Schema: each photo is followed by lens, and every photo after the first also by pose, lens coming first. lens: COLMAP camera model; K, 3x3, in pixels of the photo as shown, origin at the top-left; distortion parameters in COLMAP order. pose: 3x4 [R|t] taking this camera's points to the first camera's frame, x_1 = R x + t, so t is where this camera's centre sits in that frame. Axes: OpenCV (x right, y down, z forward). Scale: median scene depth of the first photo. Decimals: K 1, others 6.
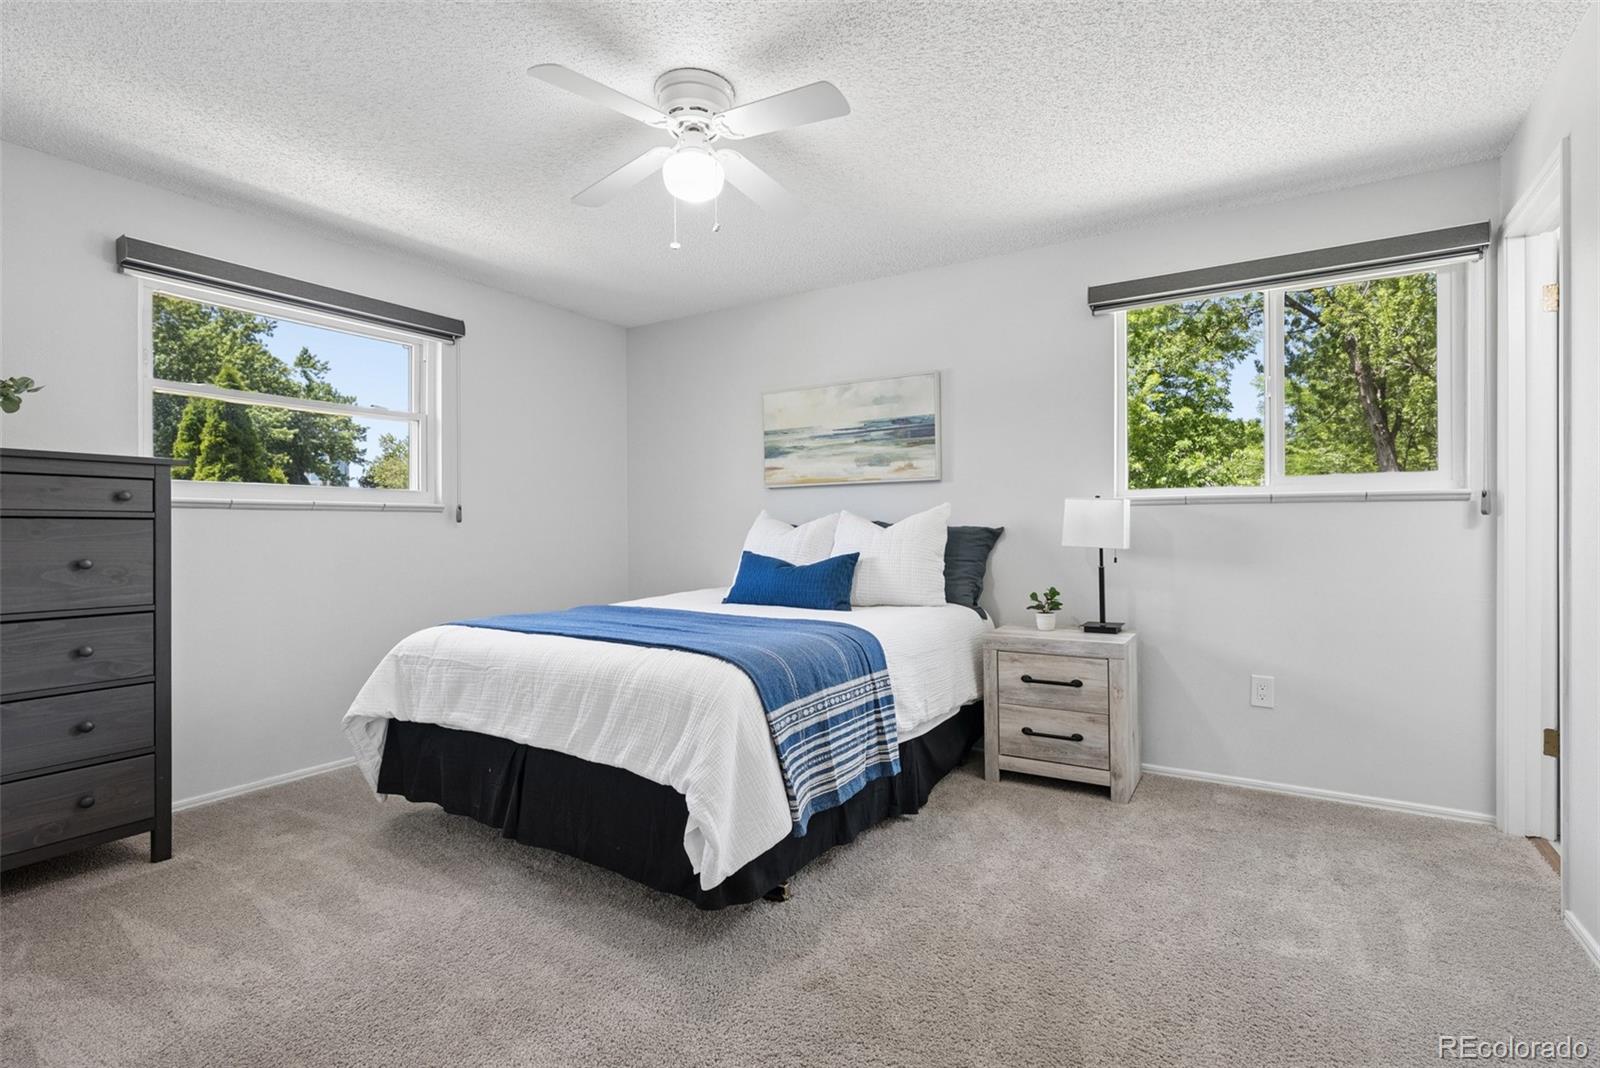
lens RADIAL K [[772.0, 0, 791.5], [0, 772.0, 530.9], [0, 0, 1]] dist [-0.000090, 0.000491]
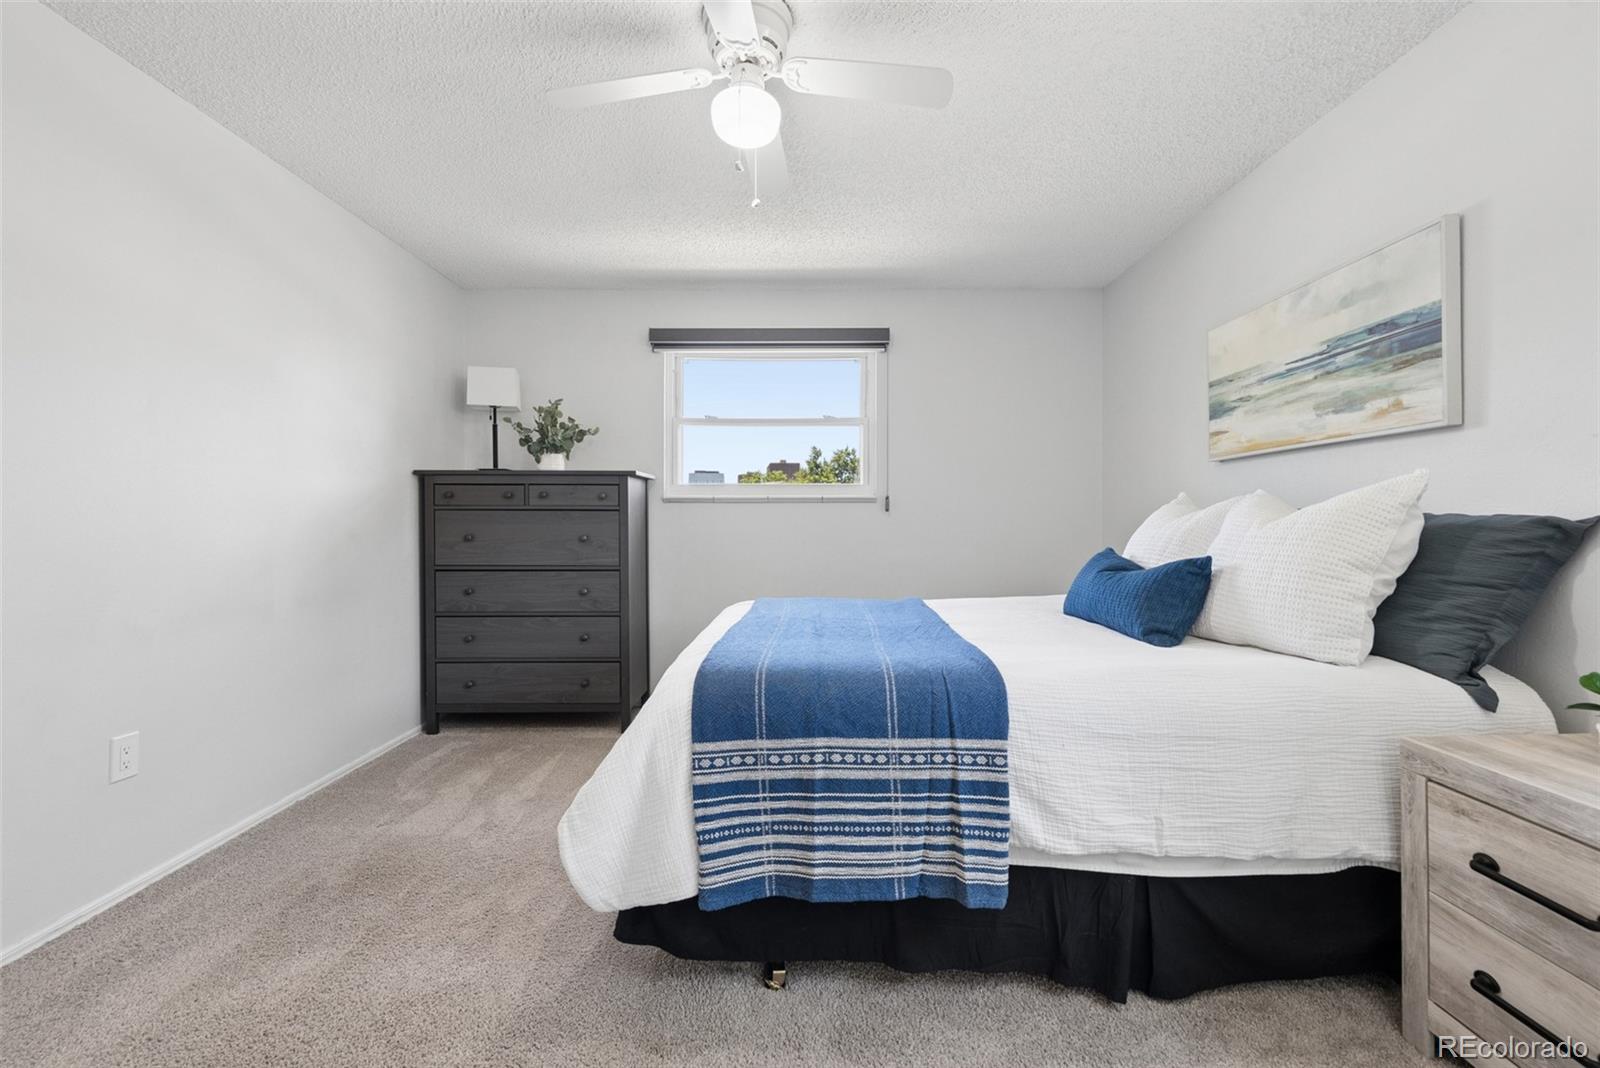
lens RADIAL K [[686.4, 0, 800.4], [0, 686.4, 527.9], [0, 0, 1]] dist [-0.001234, -0.000432]
pose [[0.532204, 0.015447, -0.846475, 0.407138], [-0.004217, 0.999869, 0.015595, -0.002457], [0.846606, -0.004730, 0.532199, 0.448249]]
